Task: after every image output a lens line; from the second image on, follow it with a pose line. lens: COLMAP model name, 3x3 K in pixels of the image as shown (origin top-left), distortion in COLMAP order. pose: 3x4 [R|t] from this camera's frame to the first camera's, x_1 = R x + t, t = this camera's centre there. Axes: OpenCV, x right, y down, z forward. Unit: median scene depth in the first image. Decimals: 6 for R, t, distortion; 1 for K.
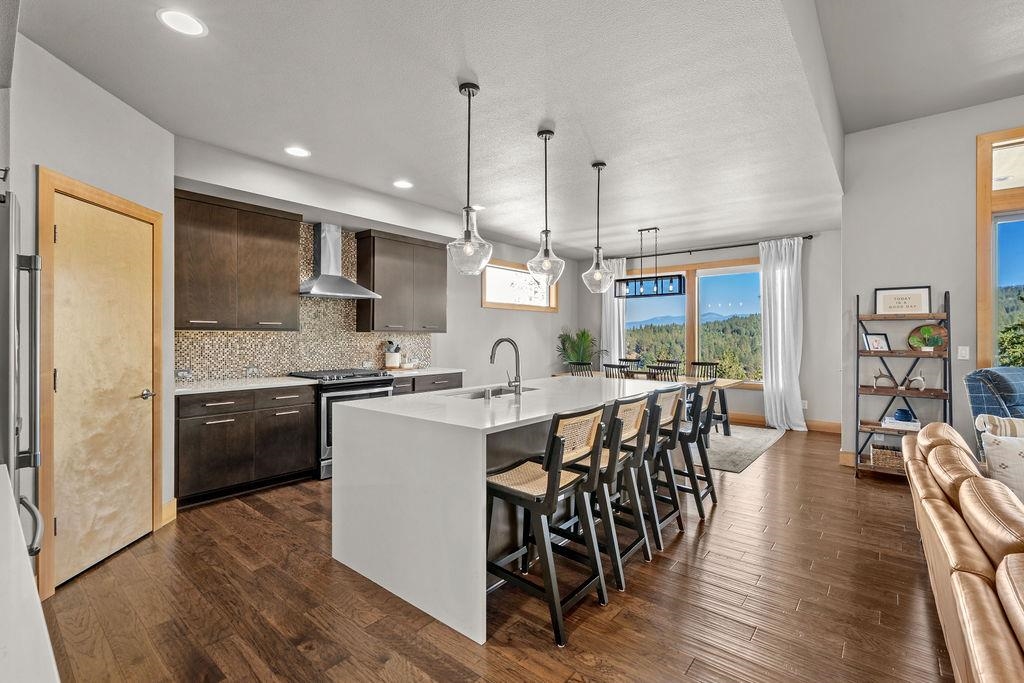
lens RADIAL K [[452.0, 0, 513.0], [0, 452.0, 336.9], [0, 0, 1]] dist [-0.002868, -0.000167]
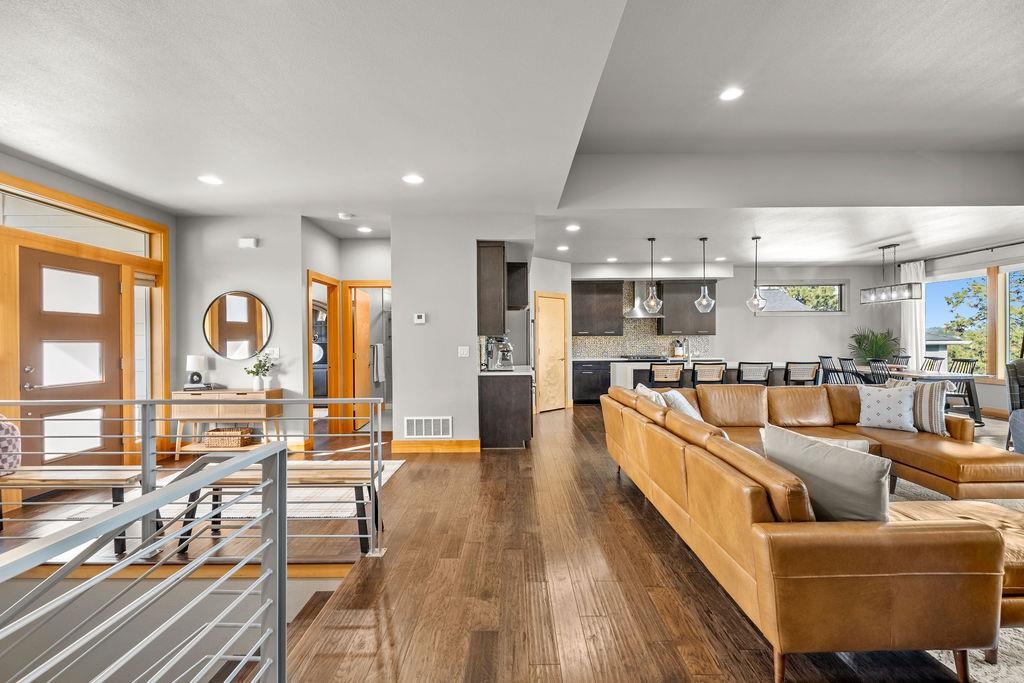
lens RADIAL K [[452.0, 0, 509.3], [0, 452.0, 341.2], [0, 0, 1]] dist [-0.002868, -0.000167]
pose [[0.634418, -0.002766, -0.772985, 0.857548], [0.008833, 0.999954, 0.003671, 0.000597], [0.772940, -0.009157, 0.634414, -0.778348]]
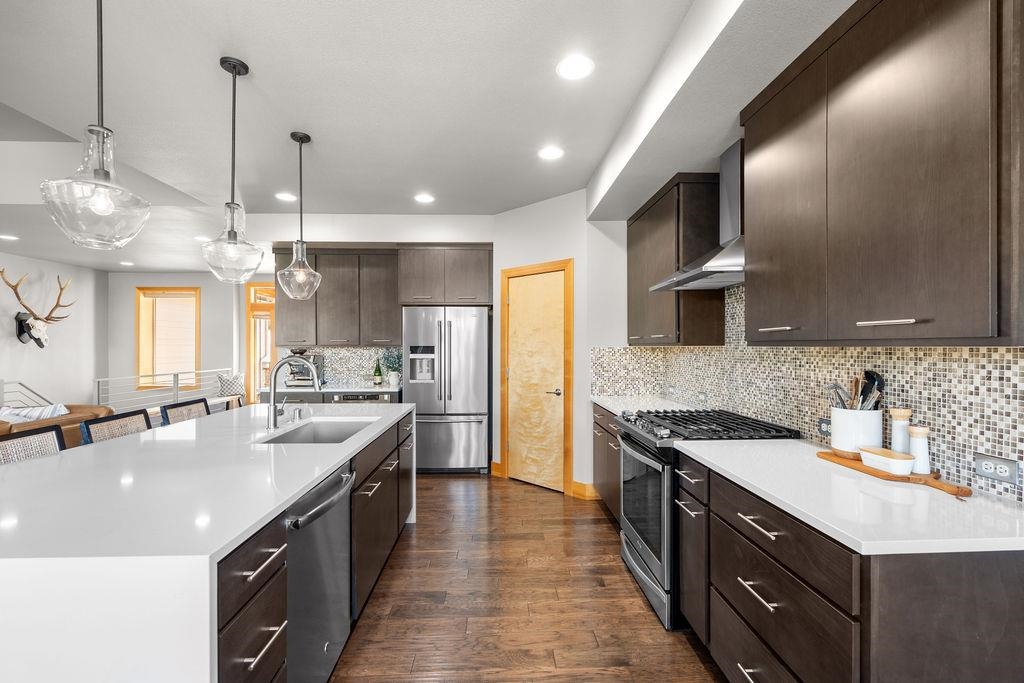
lens RADIAL K [[452.0, 0, 516.0], [0, 452.0, 349.1], [0, 0, 1]] dist [-0.002868, -0.000167]
pose [[-0.746808, 0.003203, -0.665032, 0.167260], [0.000245, 0.999990, 0.004541, -0.011332], [0.665039, 0.003228, -0.746801, 1.410908]]
